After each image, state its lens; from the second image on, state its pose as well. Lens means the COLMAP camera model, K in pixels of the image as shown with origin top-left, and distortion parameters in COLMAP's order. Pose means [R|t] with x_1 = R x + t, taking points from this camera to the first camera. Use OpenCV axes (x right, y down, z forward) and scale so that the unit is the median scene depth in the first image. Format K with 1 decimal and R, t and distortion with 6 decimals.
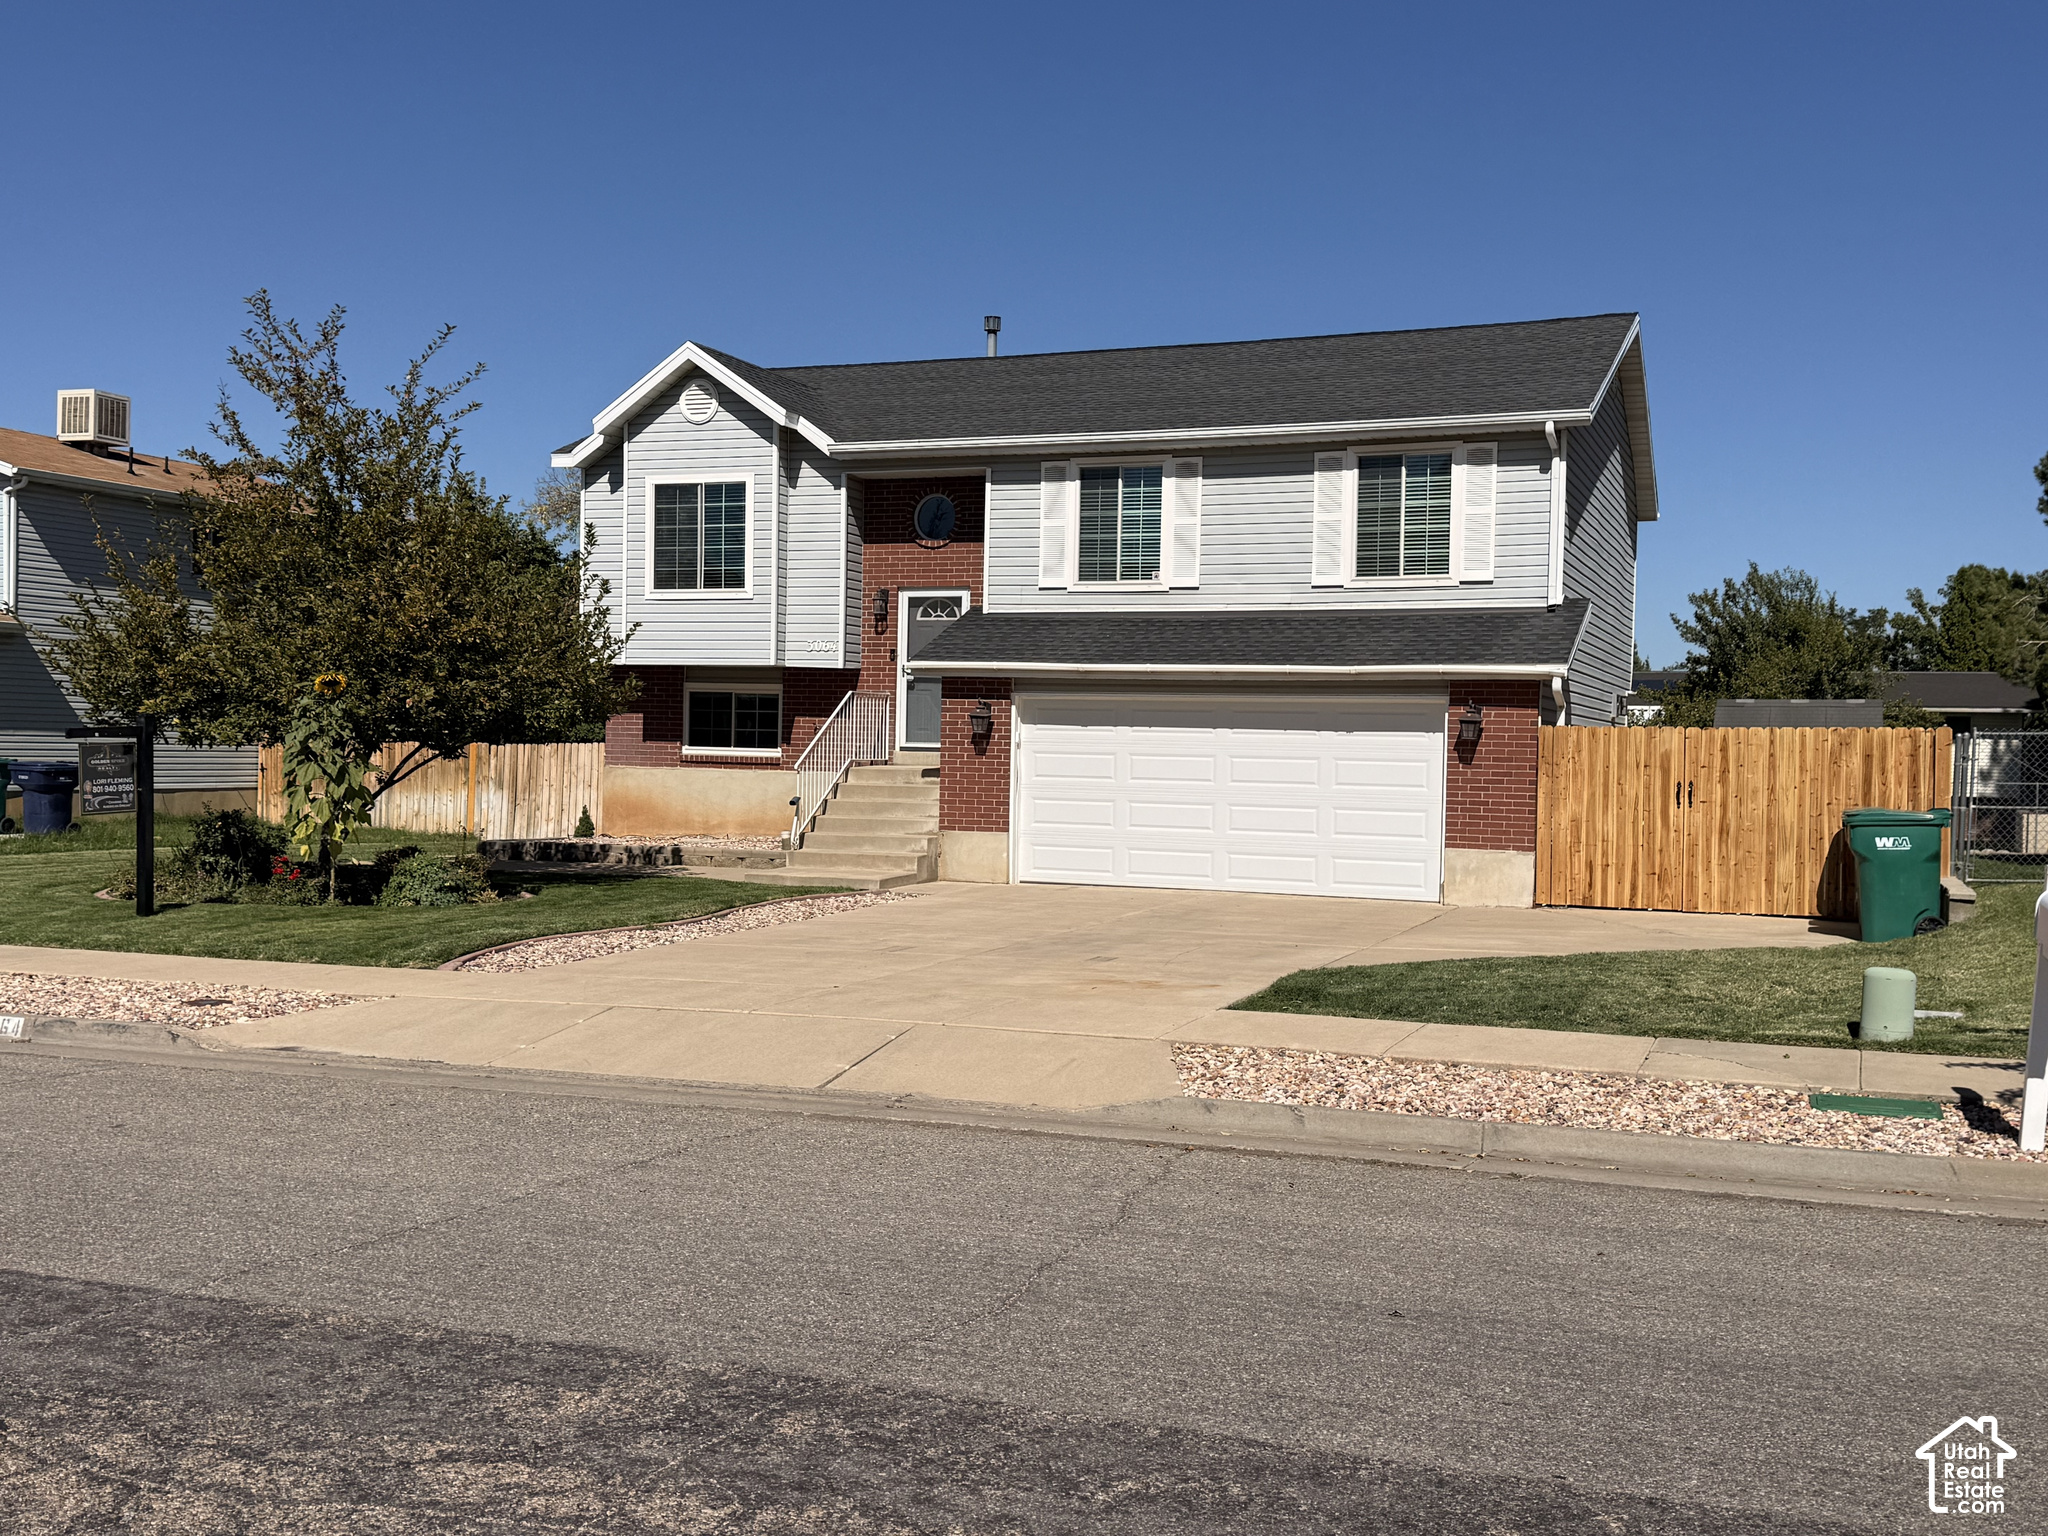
lens RADIAL K [[1982.5, 0, 1024.0], [0, 1982.5, 768.0], [0, 0, 1]] dist [0.188013, -0.409330]
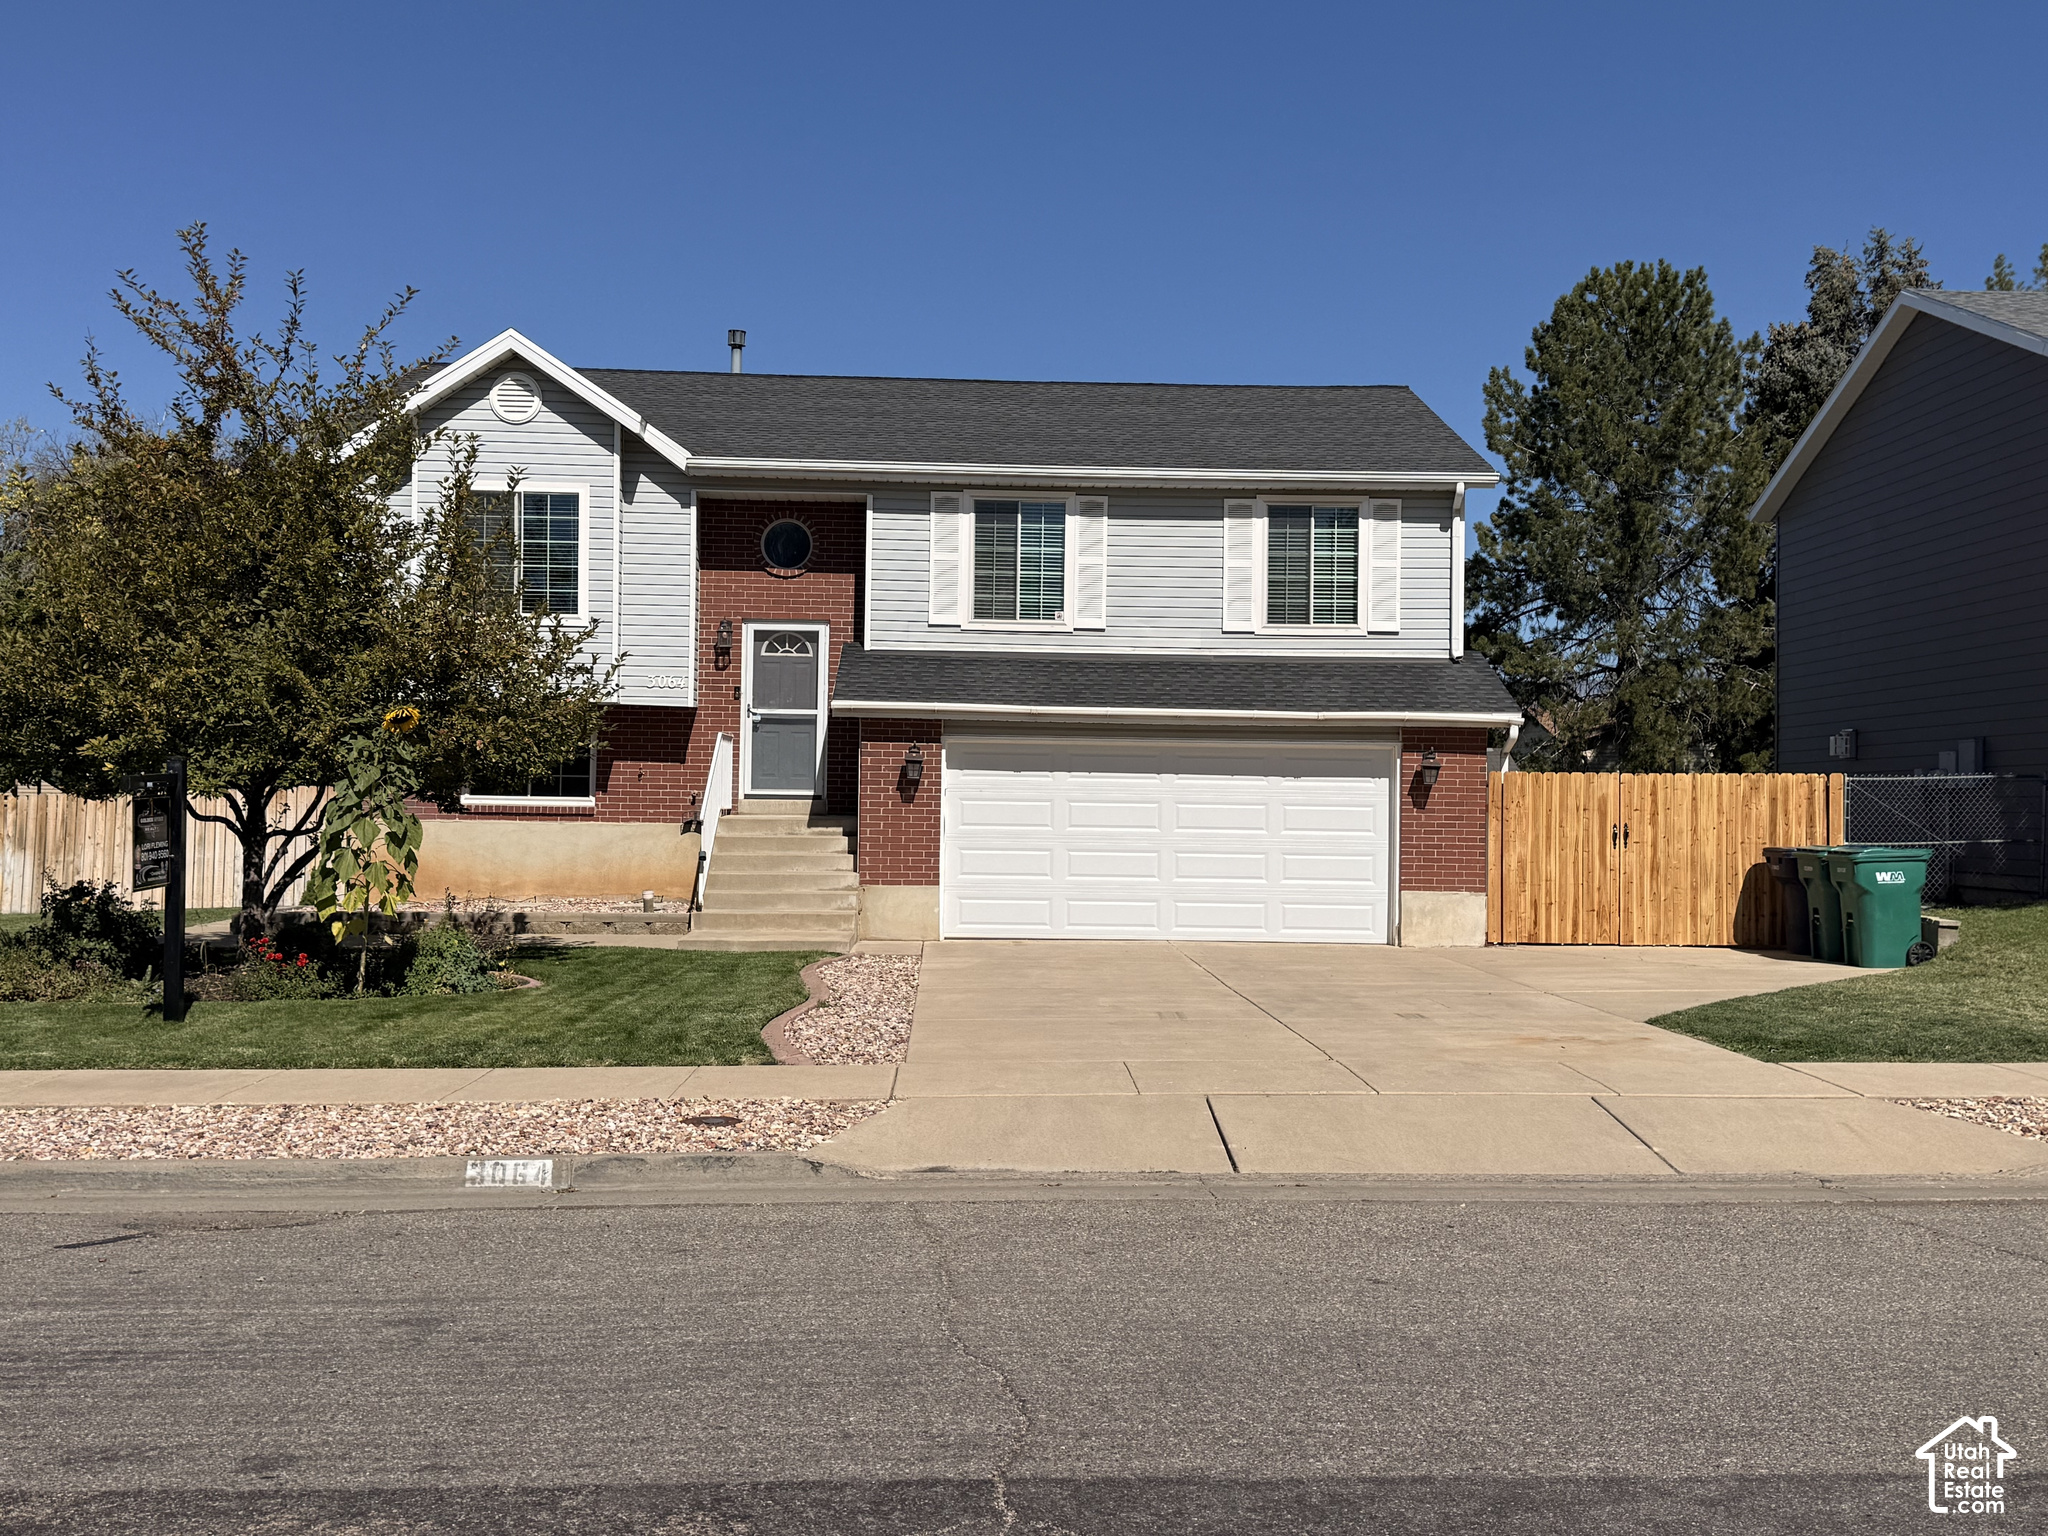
lens RADIAL K [[1982.5, 0, 1024.0], [0, 1982.5, 768.0], [0, 0, 1]] dist [0.188013, -0.409330]
pose [[0.913930, 0.000425, 0.405871, -0.350869], [0.008489, 0.999761, -0.020162, -0.003621], [-0.405783, 0.021872, 0.913708, 0.130573]]
